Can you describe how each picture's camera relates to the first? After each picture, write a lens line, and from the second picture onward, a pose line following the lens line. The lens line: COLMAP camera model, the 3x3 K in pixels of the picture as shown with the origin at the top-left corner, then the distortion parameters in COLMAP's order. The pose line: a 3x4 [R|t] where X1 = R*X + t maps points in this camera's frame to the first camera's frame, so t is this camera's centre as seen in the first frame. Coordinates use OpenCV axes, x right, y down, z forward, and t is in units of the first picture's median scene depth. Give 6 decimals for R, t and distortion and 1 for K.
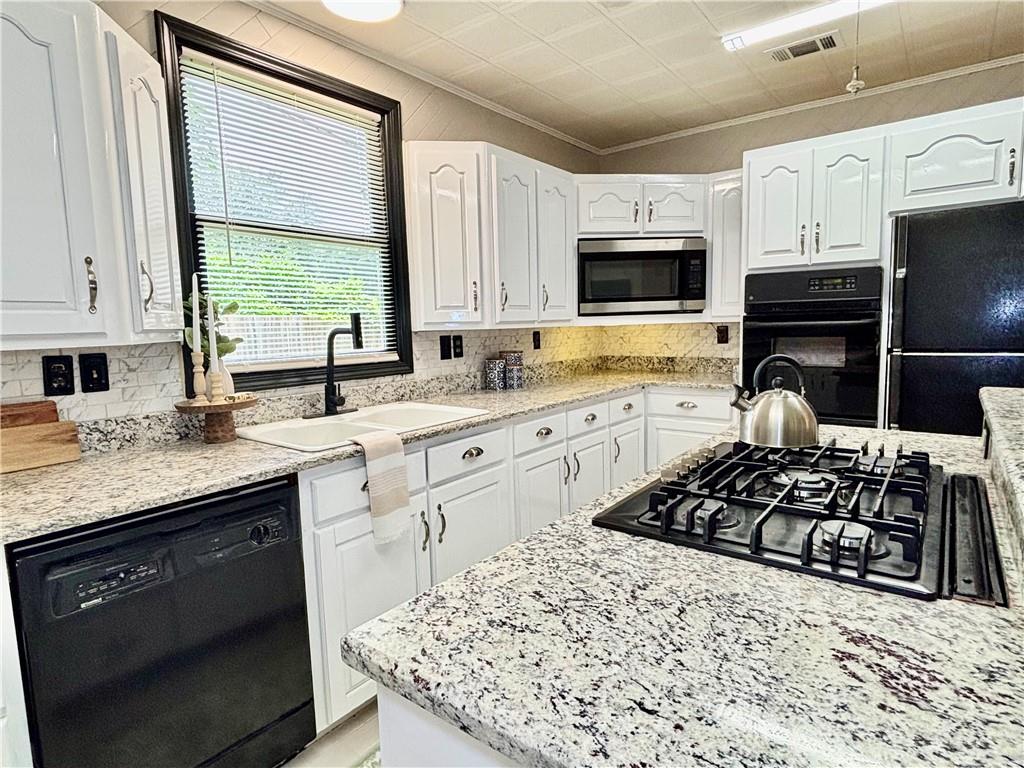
lens RADIAL K [[565.3, 0, 512.0], [0, 565.3, 384.0], [0, 0, 1]] dist [0.004104, -0.010146]
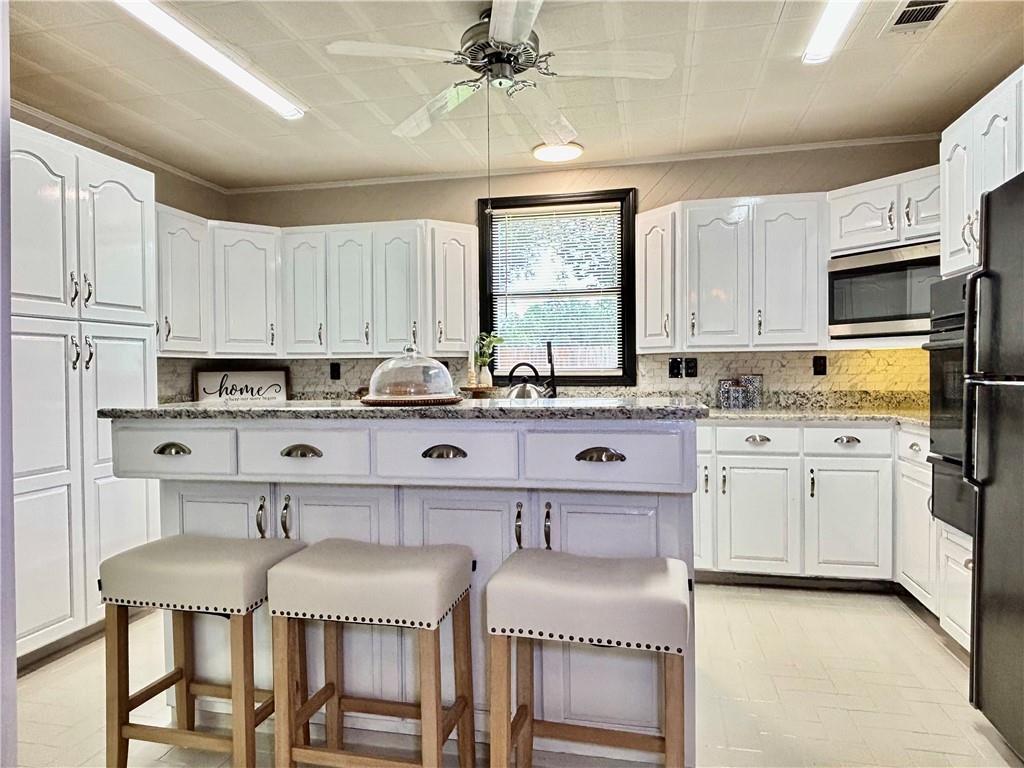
lens RADIAL K [[649.4, 0, 512.0], [0, 649.4, 384.0], [0, 0, 1]] dist [0.055209, -0.066868]
pose [[0.422462, 0.041495, -0.905430, 1.079502], [-0.098264, 0.995160, -0.000242, 0.005301], [0.901038, 0.089073, 0.424495, 0.096065]]
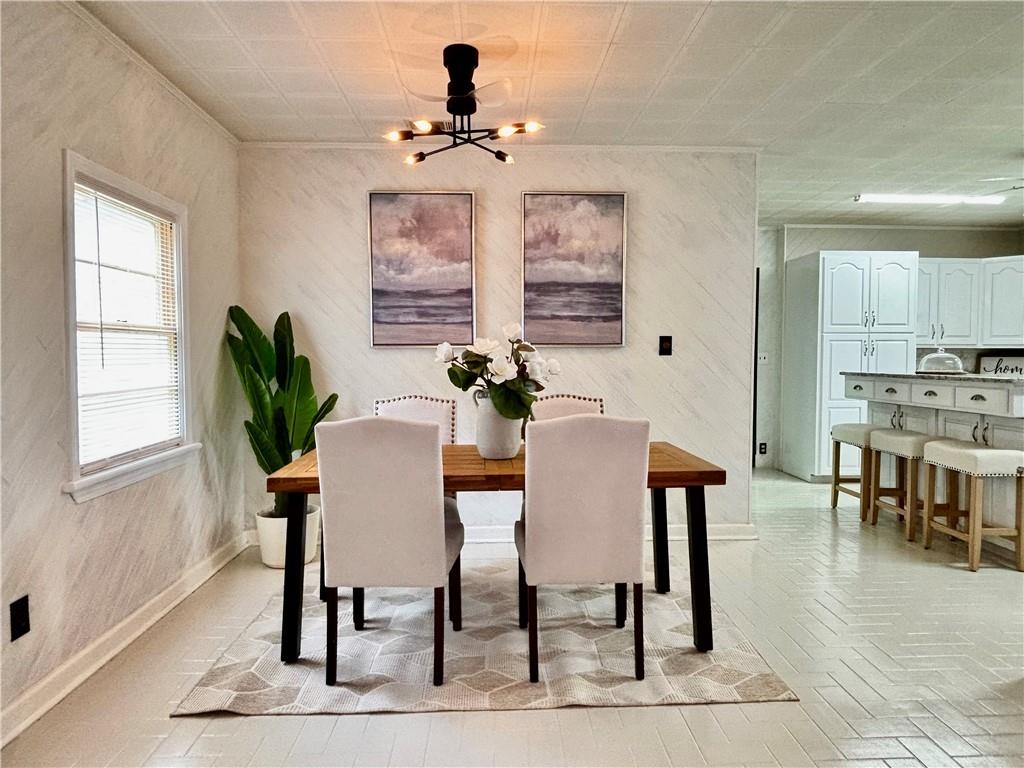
lens RADIAL K [[649.4, 0, 512.0], [0, 649.4, 384.0], [0, 0, 1]] dist [0.055209, -0.066868]
pose [[-0.770303, 0.055903, -0.635223, 2.193073], [-0.047619, 0.988326, 0.144722, -0.118248], [0.635898, 0.141728, -0.758648, 0.839362]]
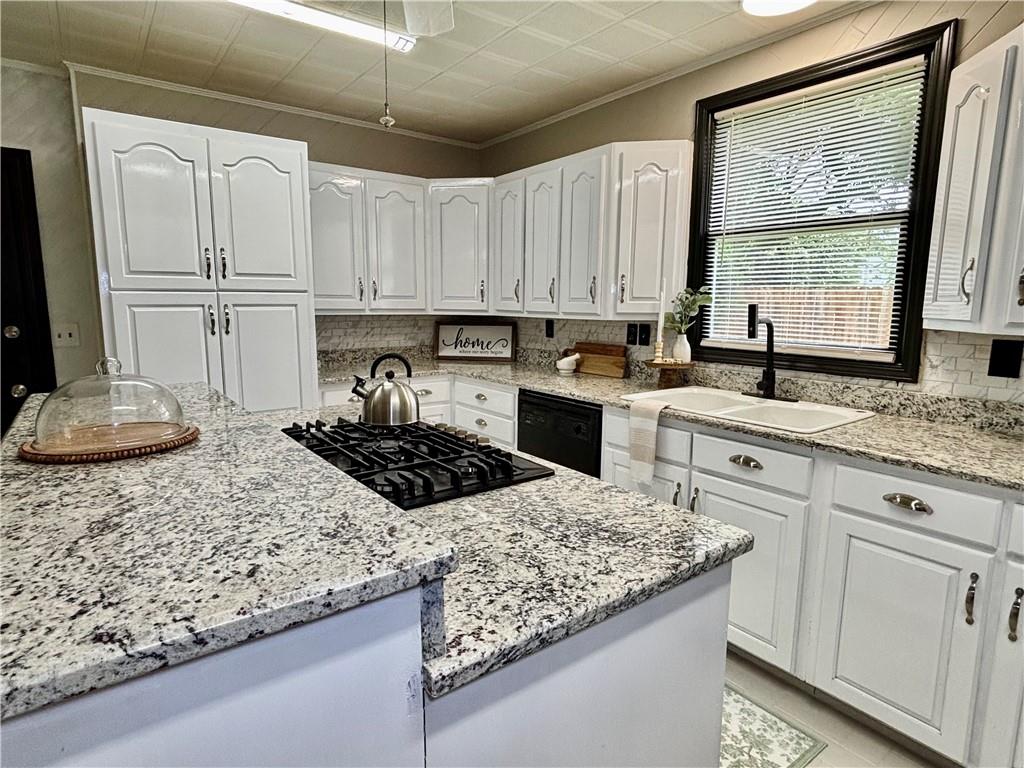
lens RADIAL K [[565.3, 0, 512.0], [0, 565.3, 384.0], [0, 0, 1]] dist [0.004104, -0.010146]
pose [[-0.272197, 0.165114, -0.947970, 0.702116], [-0.101464, 0.974751, 0.198913, -0.115692], [0.956877, 0.150328, -0.248571, 0.669241]]
